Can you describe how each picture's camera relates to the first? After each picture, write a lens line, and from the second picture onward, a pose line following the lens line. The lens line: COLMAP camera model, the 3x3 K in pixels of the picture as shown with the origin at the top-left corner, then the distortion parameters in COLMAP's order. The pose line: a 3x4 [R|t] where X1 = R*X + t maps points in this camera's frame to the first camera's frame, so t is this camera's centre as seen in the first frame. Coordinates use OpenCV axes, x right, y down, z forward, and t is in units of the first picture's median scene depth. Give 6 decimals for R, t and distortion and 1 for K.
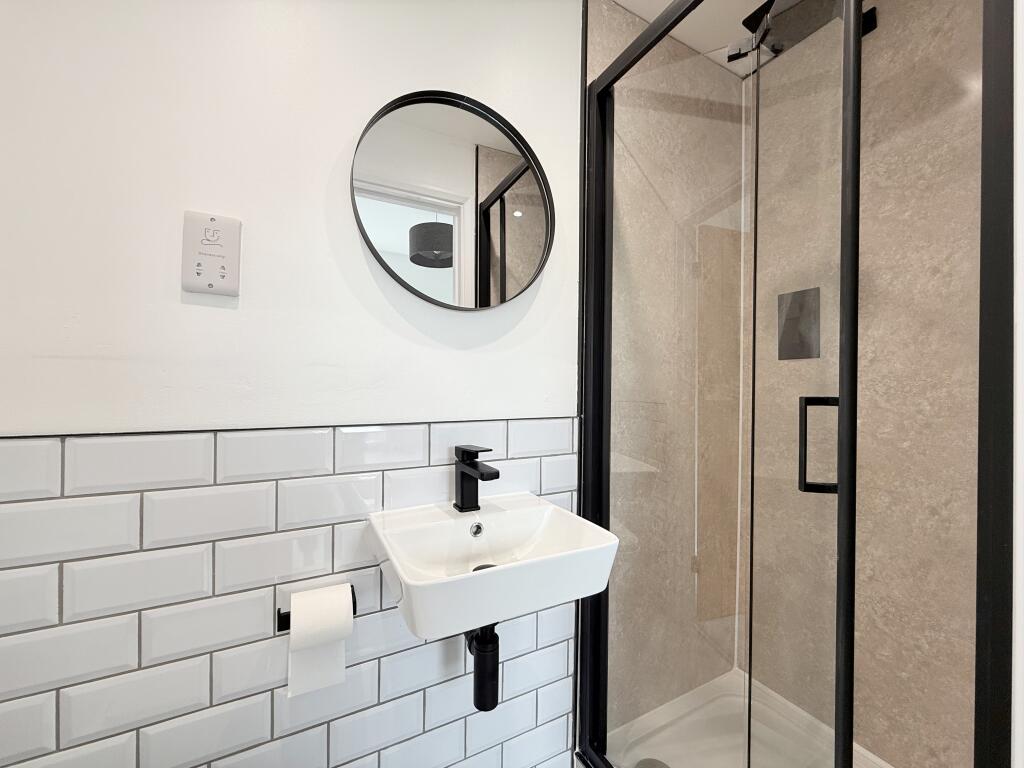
lens RADIAL K [[407.1, 0, 512.0], [0, 407.1, 384.0], [0, 0, 1]] dist [0.000196, 0.000041]
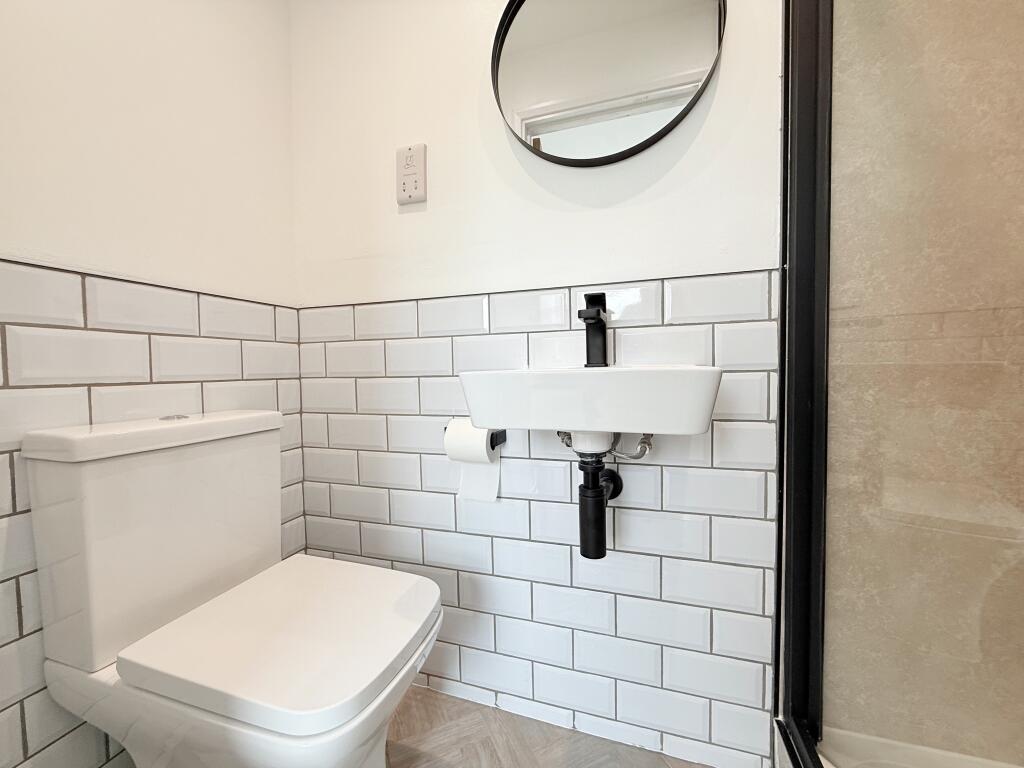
lens RADIAL K [[407.1, 0, 512.0], [0, 407.1, 384.0], [0, 0, 1]] dist [0.000196, 0.000041]
pose [[0.698538, 0.002873, -0.715567, 0.350177], [0.027556, 0.999142, 0.030912, 0.250553], [0.715042, -0.041311, 0.697859, 0.153190]]
